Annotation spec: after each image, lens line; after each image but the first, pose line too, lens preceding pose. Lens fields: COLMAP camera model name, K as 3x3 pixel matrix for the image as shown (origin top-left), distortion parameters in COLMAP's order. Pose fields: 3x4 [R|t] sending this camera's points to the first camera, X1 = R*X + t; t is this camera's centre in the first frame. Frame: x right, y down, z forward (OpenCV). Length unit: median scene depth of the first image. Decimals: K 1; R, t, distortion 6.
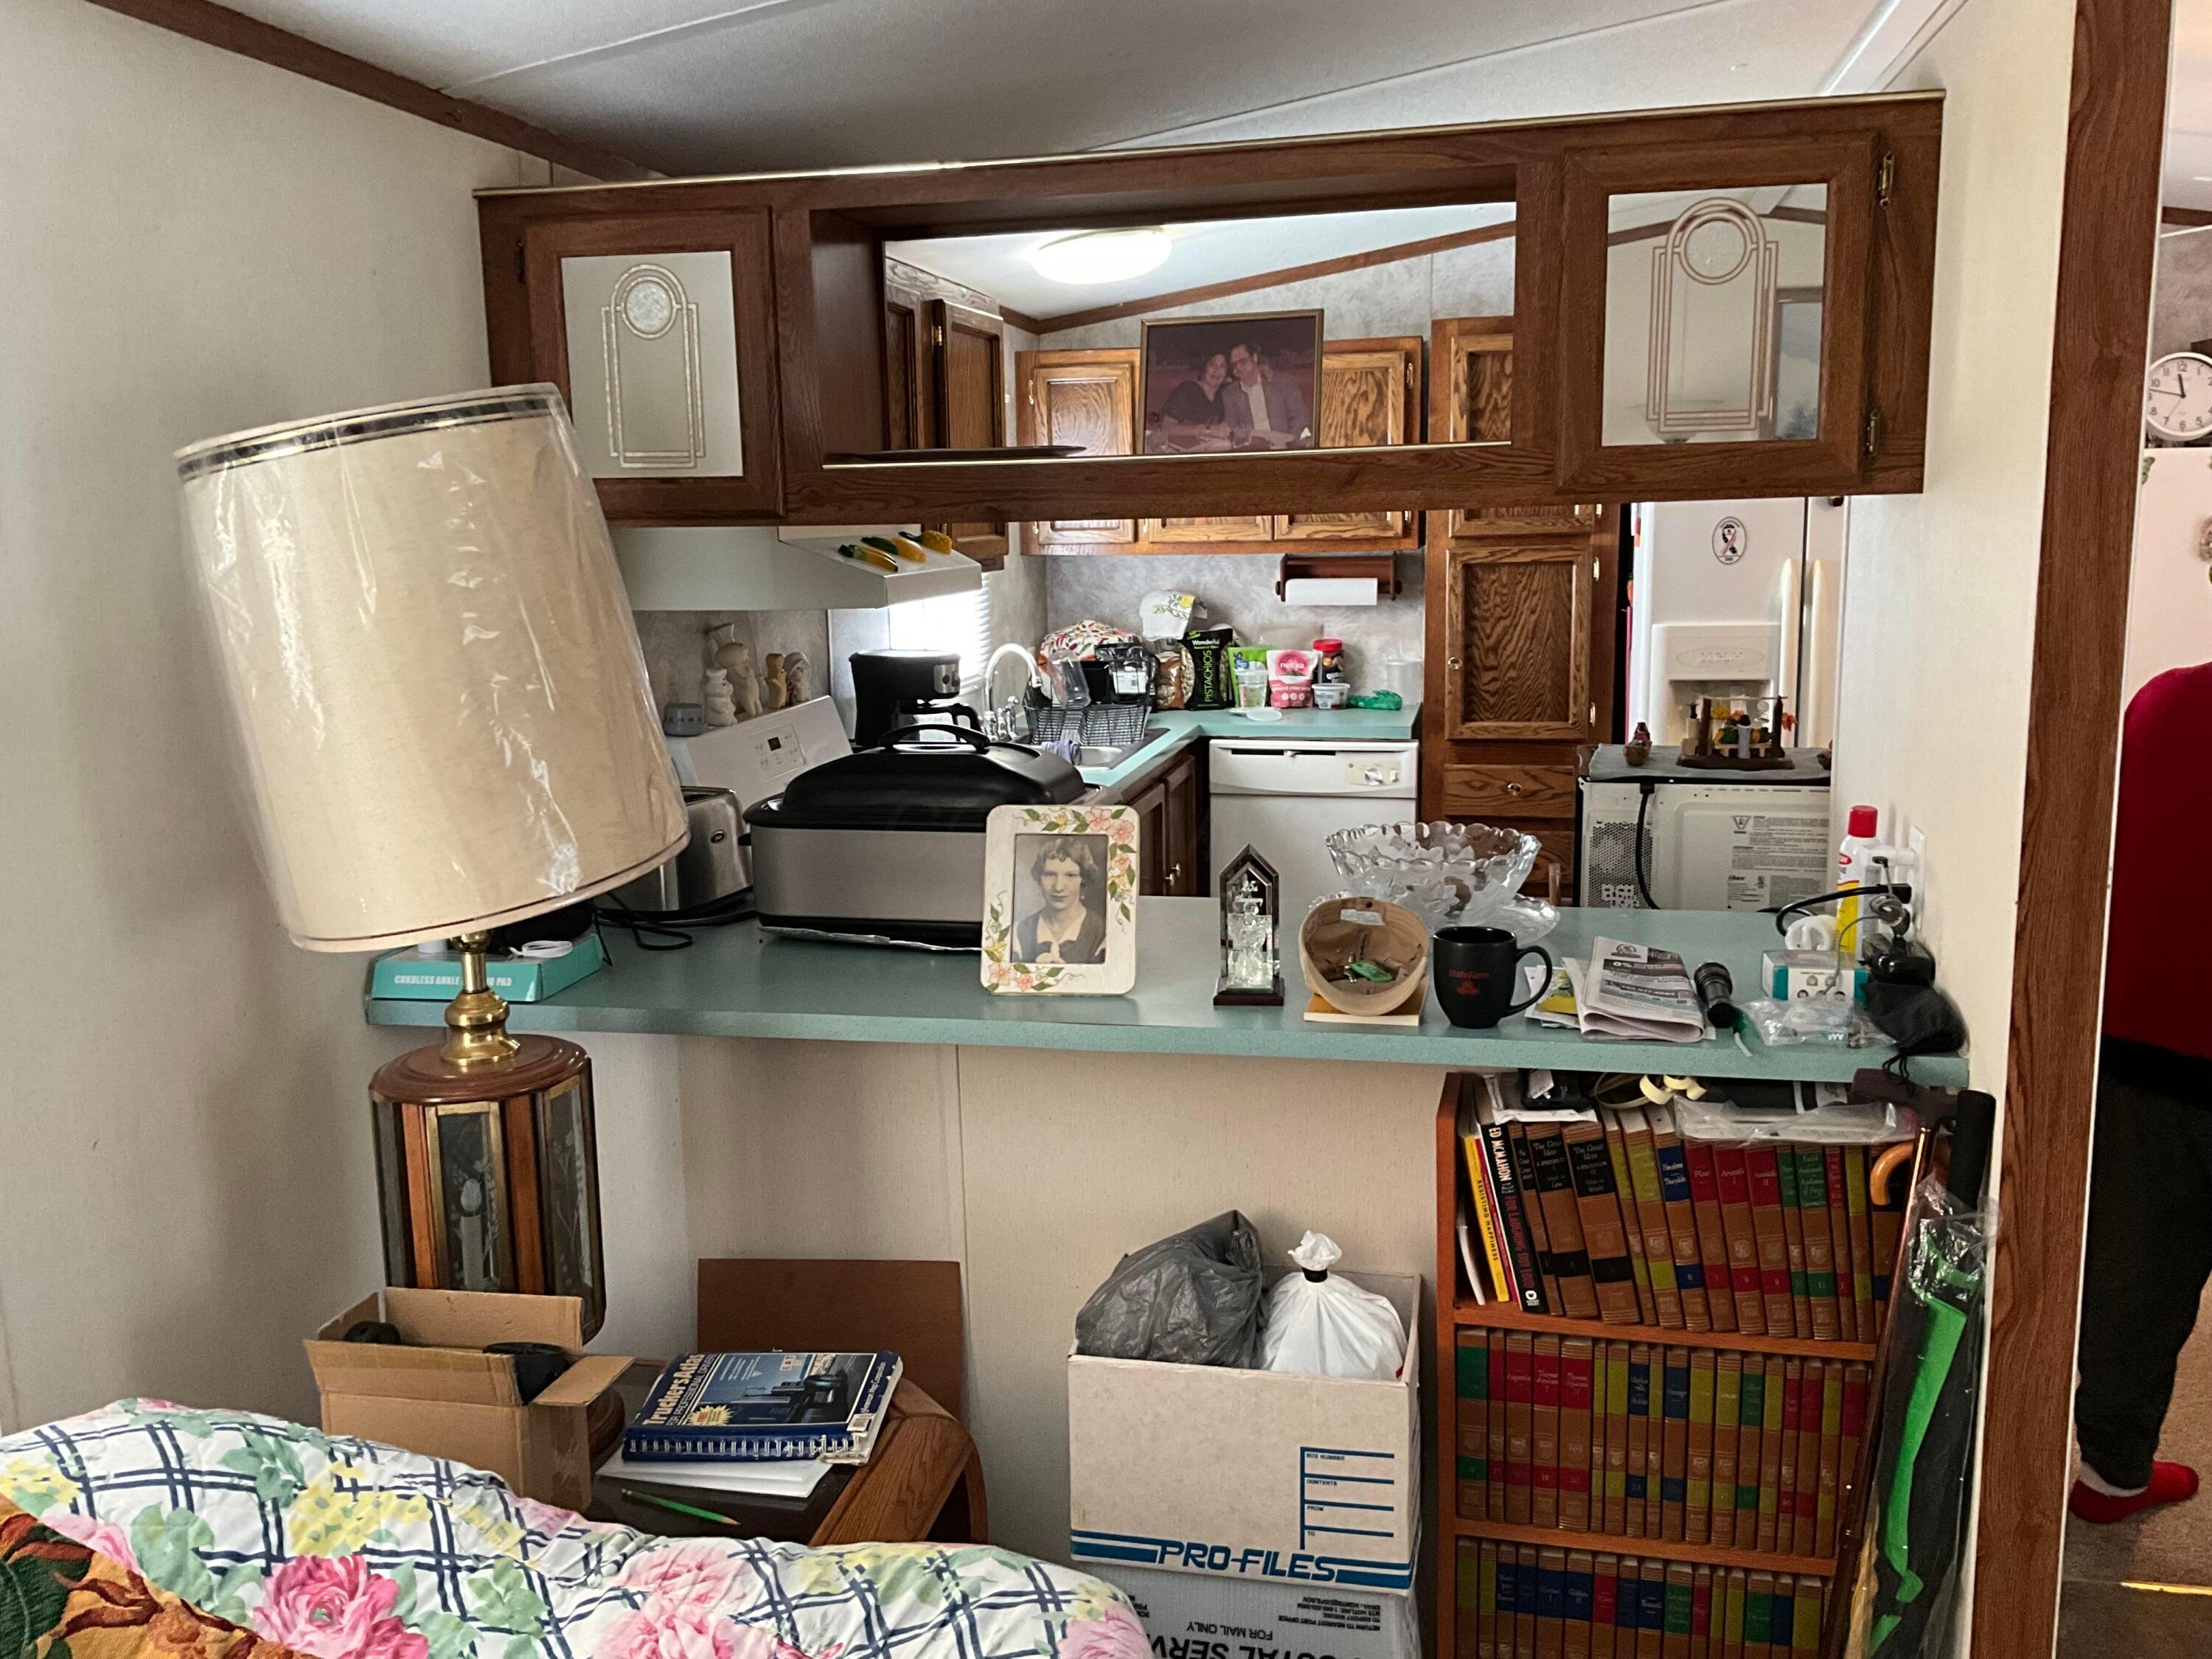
lens RADIAL K [[1839.9, 0, 1107.2], [0, 1839.9, 833.0], [0, 0, 1]] dist [0.103888, -0.000285]
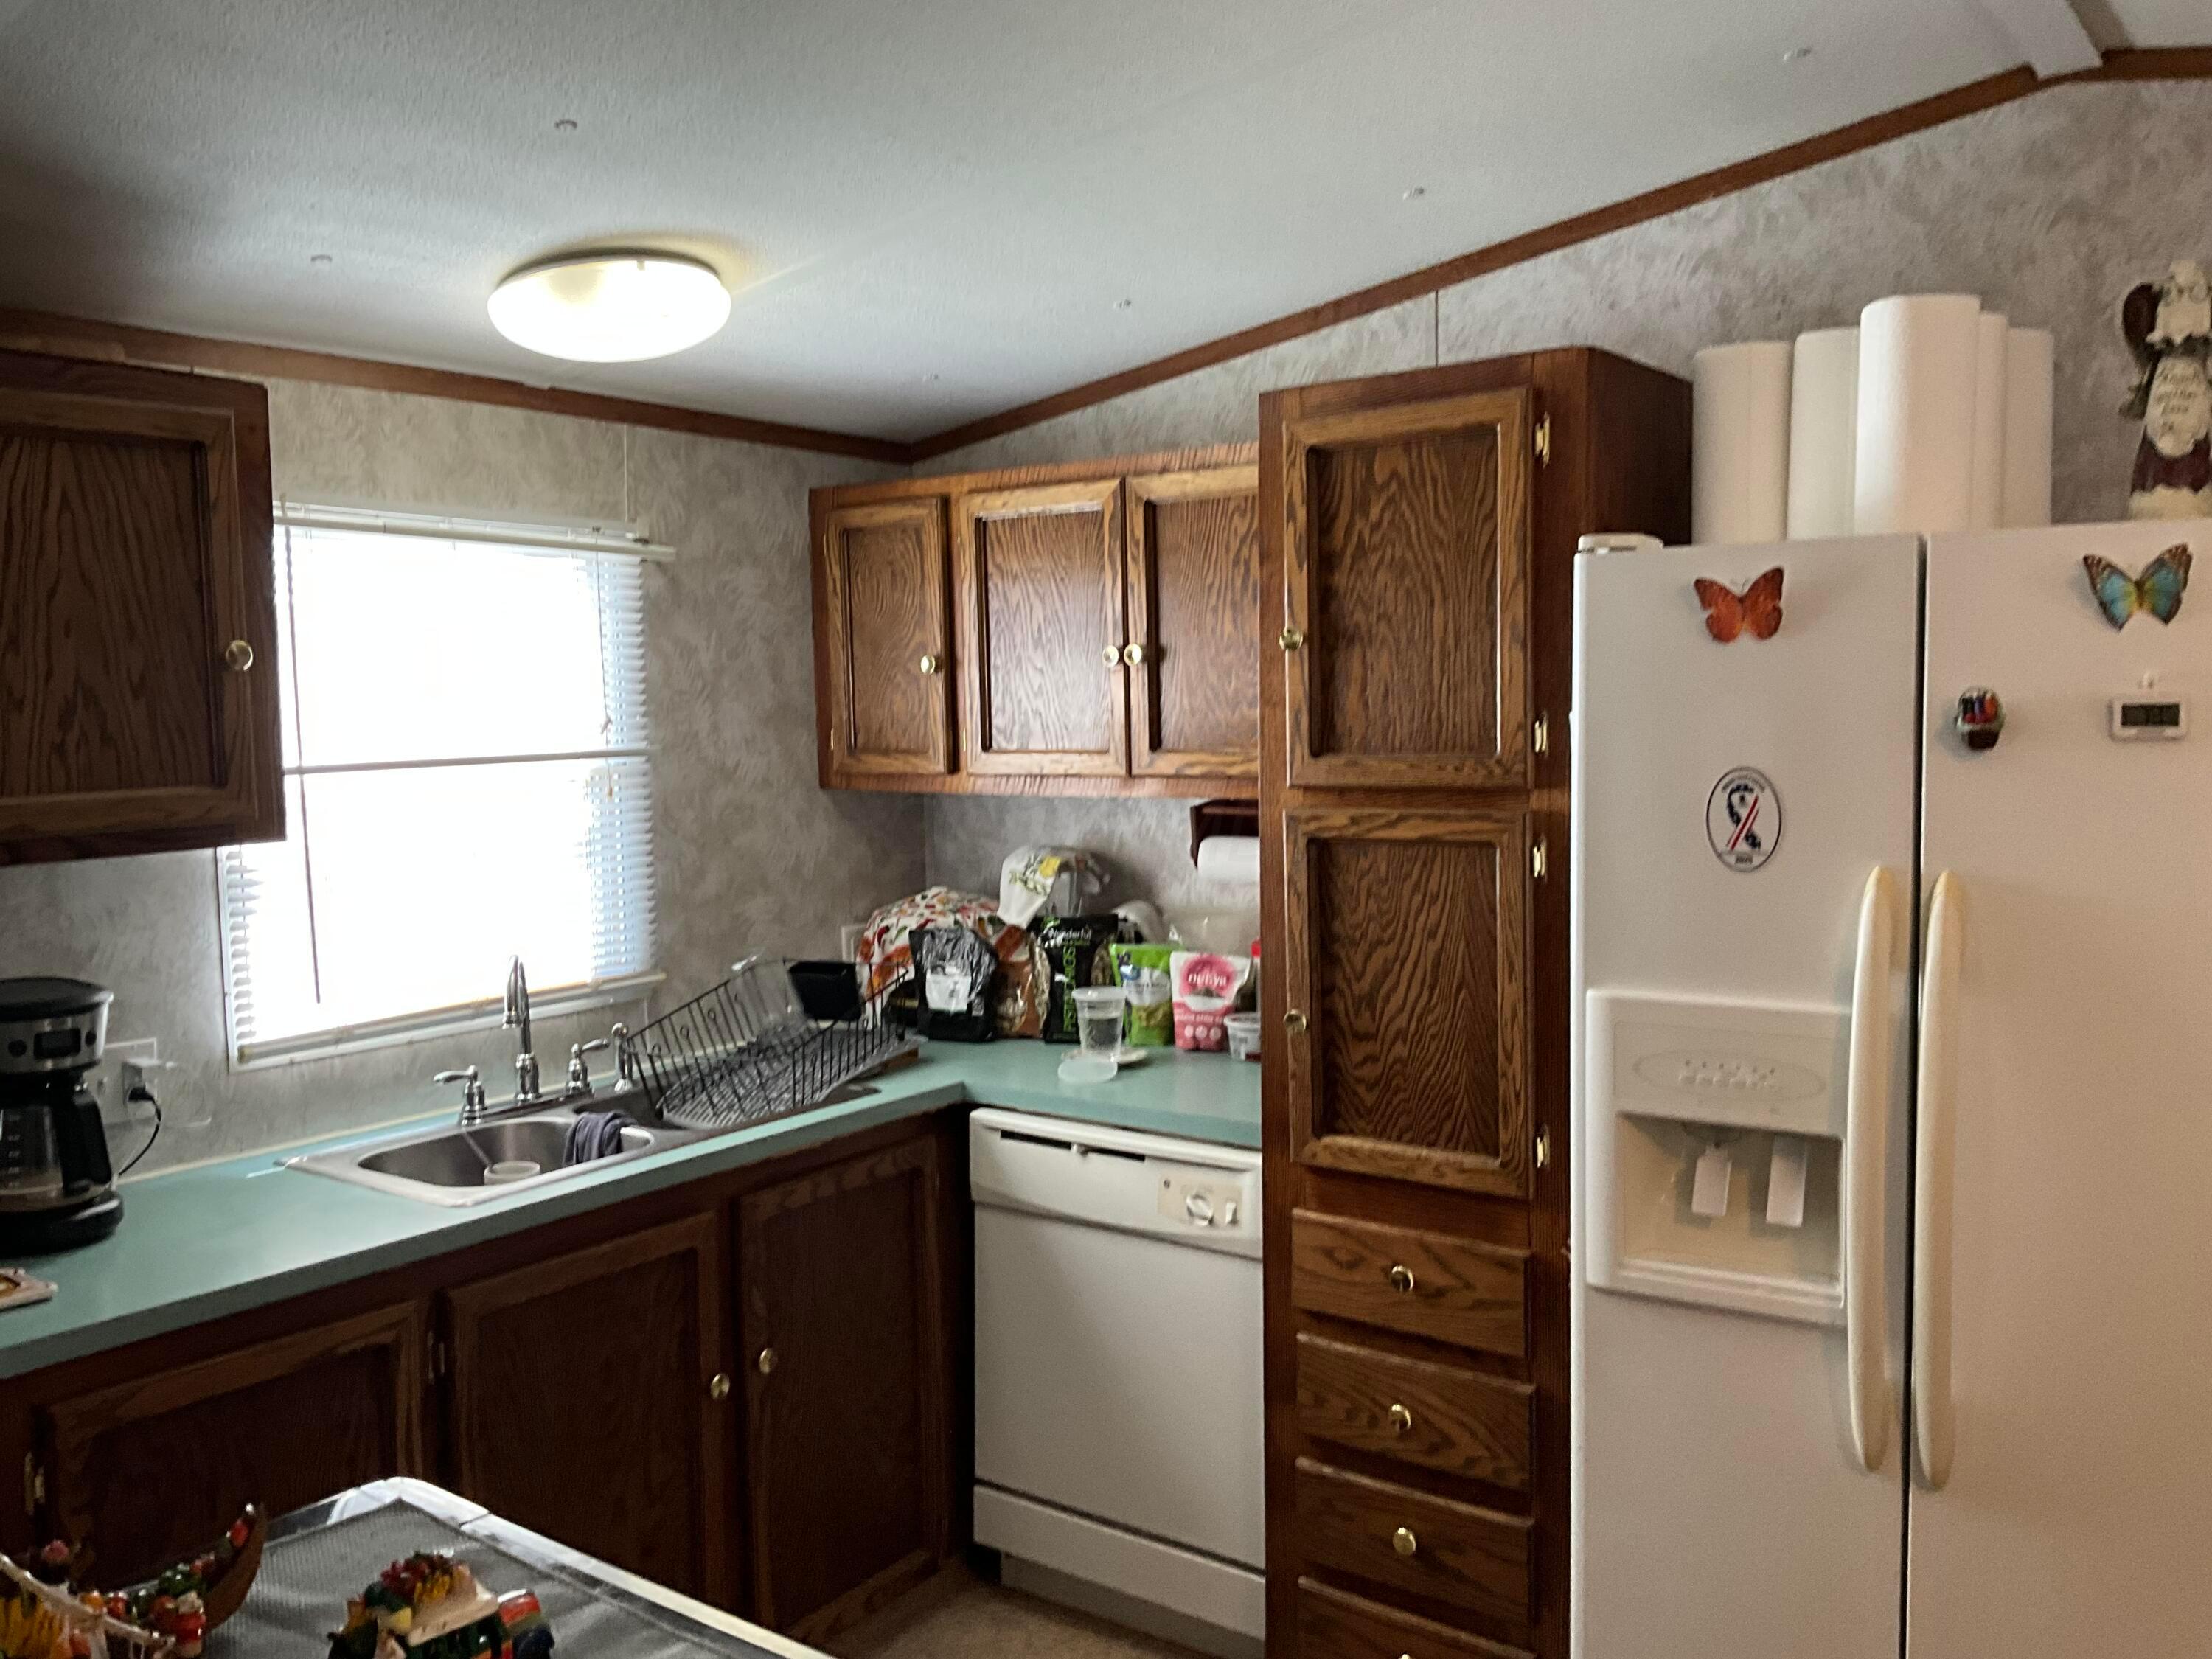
lens RADIAL K [[1839.9, 0, 1105.6], [0, 1839.9, 827.6], [0, 0, 1]] dist [0.103888, -0.000285]
pose [[0.915062, 0.027149, -0.402397, 0.346527], [-0.064612, 0.994713, -0.079818, -0.100767], [0.398103, 0.099039, 0.911979, 0.488500]]
